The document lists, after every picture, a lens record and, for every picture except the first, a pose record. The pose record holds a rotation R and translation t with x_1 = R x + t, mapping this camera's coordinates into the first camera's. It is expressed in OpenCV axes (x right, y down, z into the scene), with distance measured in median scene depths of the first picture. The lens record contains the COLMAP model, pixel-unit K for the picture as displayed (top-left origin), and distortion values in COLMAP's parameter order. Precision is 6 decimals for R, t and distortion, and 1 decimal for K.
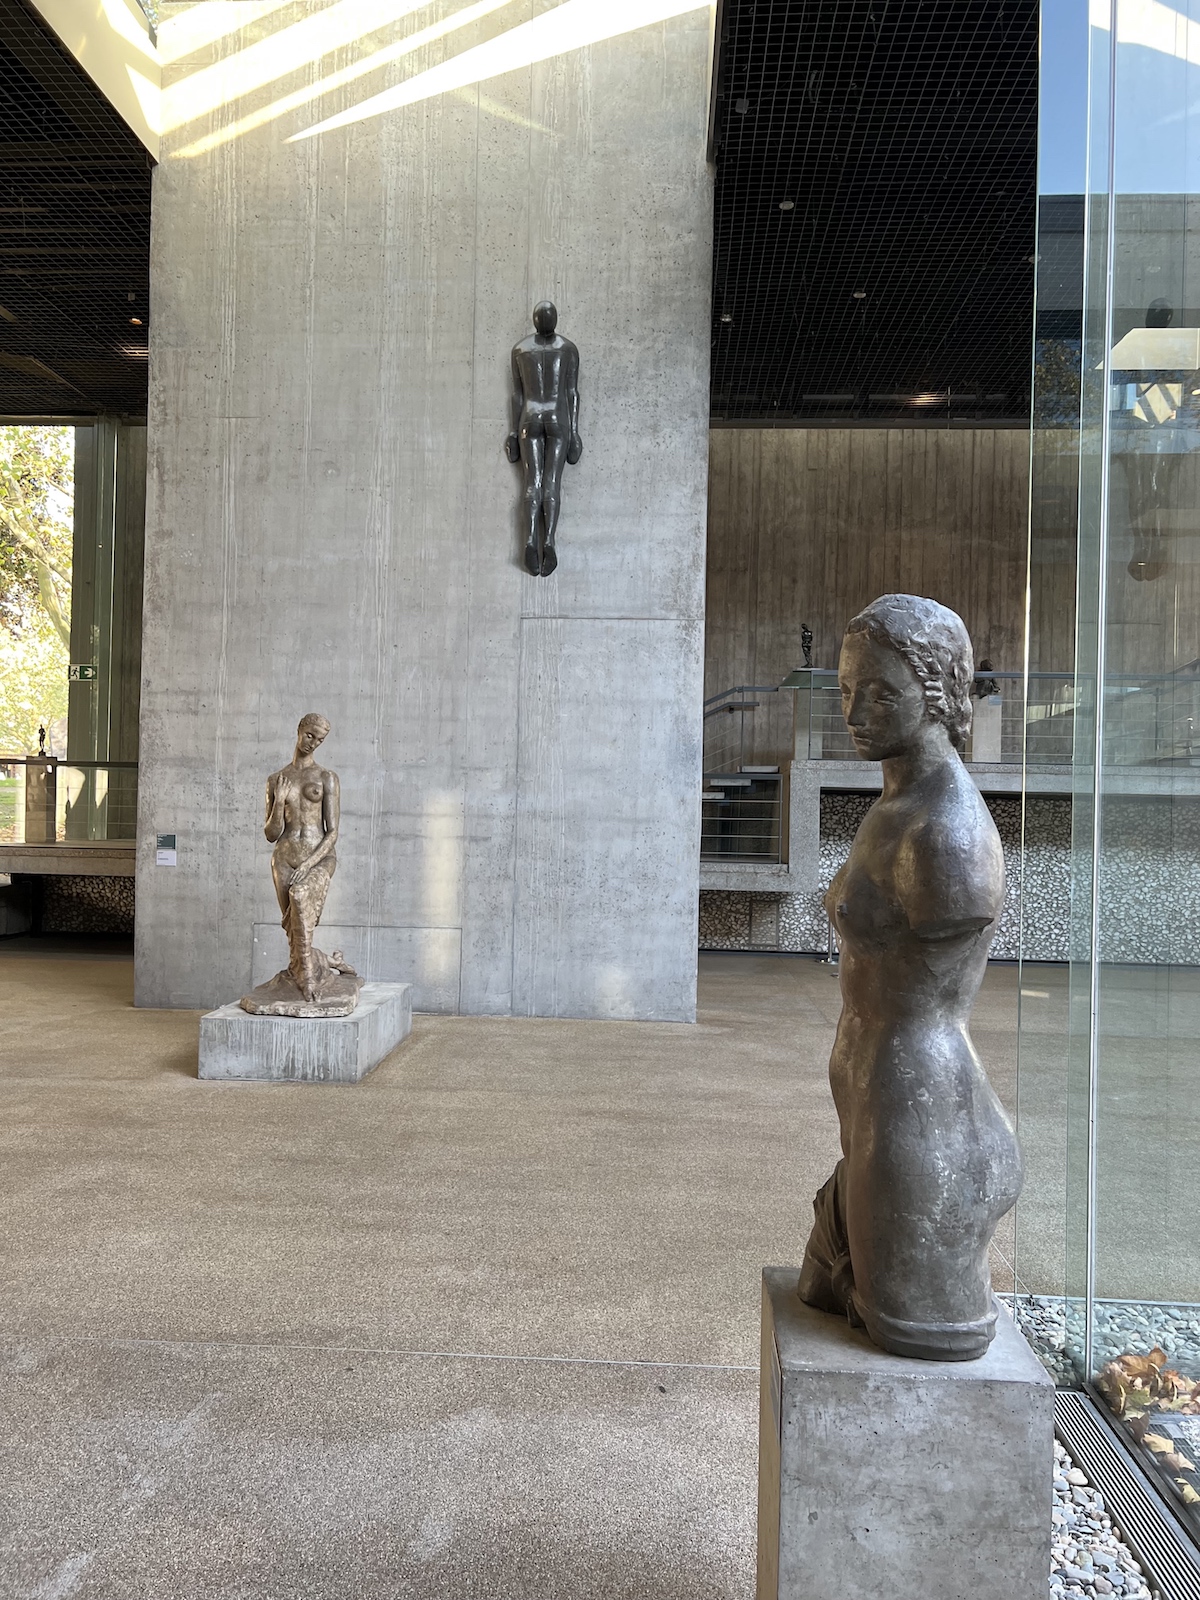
lens RADIAL K [[1206.1, 0, 600.0], [0, 1206.1, 796.3], [0, 0, 1]] dist [0.026857, -0.011379]
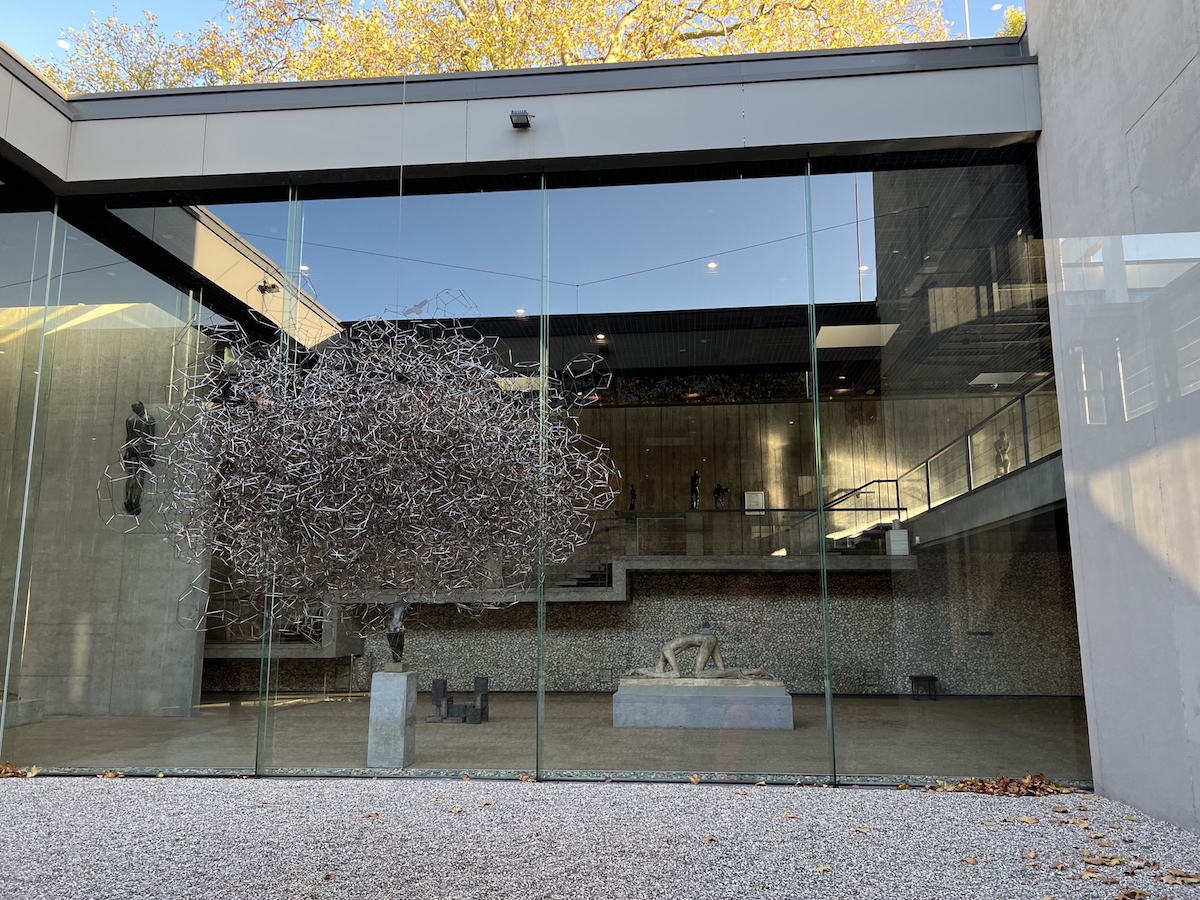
lens RADIAL K [[904.5, 0, 603.5], [0, 904.5, 449.5], [0, 0, 1]] dist [0.026857, -0.011379]
pose [[0.998832, -0.030280, -0.037662, 0.896018], [0.023485, 0.985283, -0.169308, 0.006326], [0.042234, 0.168225, 0.984843, -0.667605]]
